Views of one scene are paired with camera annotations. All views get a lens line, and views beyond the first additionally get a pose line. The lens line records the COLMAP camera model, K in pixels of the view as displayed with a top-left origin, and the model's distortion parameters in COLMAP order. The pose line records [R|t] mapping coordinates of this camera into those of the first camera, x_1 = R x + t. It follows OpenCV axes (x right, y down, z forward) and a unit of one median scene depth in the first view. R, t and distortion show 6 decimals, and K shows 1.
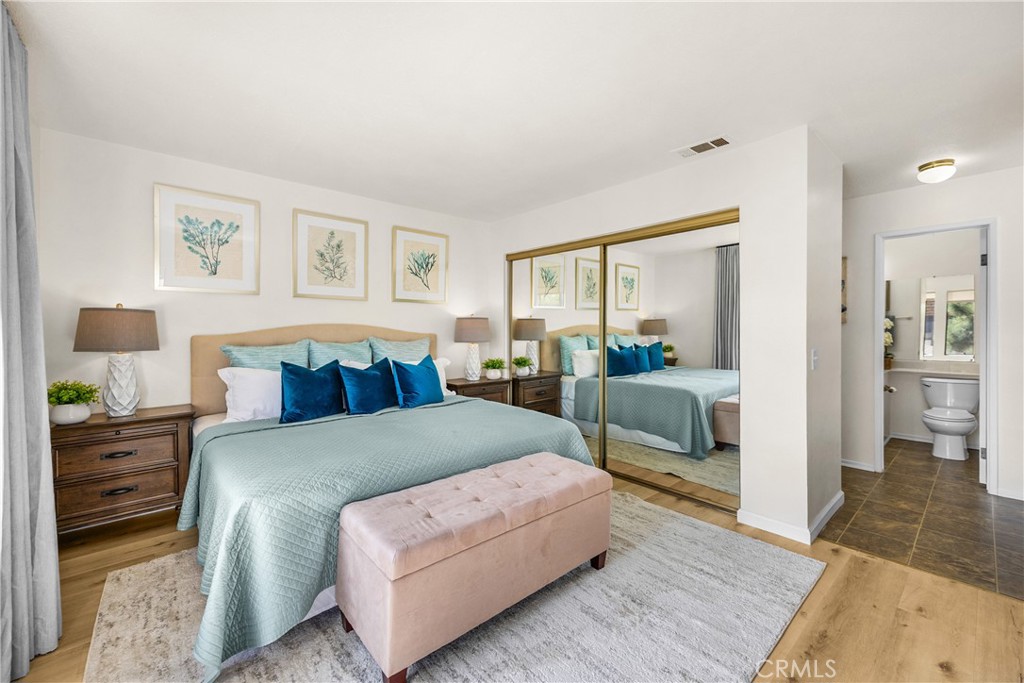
lens RADIAL K [[399.9, 0, 513.4], [0, 399.9, 334.9], [0, 0, 1]] dist [0.000021, 0.000315]
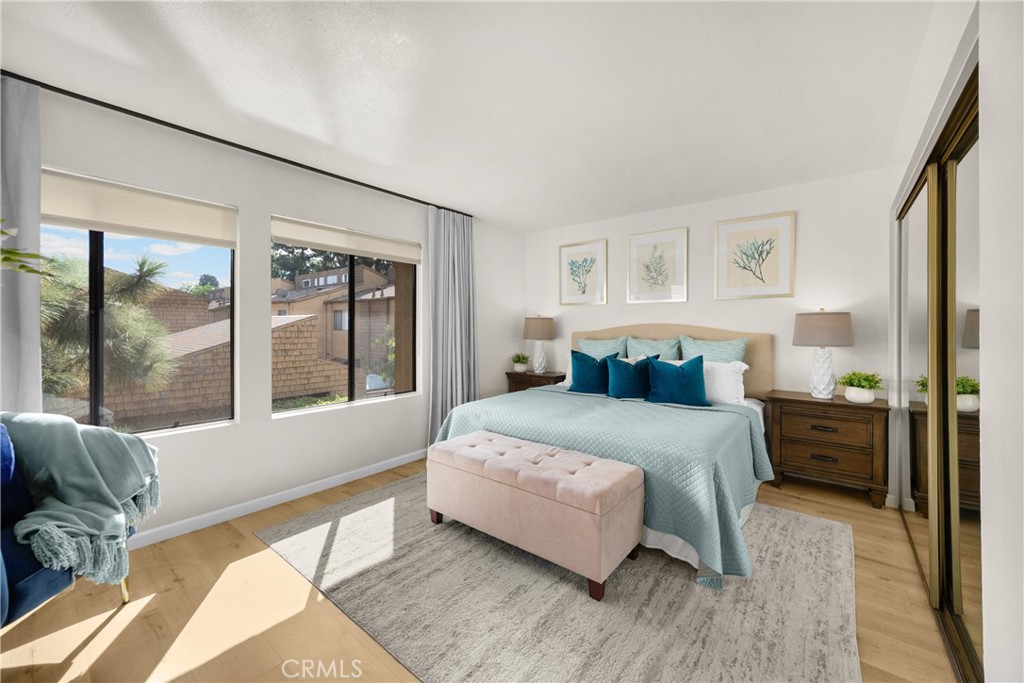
lens RADIAL K [[399.9, 0, 530.3], [0, 399.9, 328.4], [0, 0, 1]] dist [0.000021, 0.000315]
pose [[0.199615, -0.001027, -0.979874, 0.629835], [-0.016794, 0.999849, -0.004469, -0.002275], [0.979731, 0.017348, 0.199567, 0.405696]]
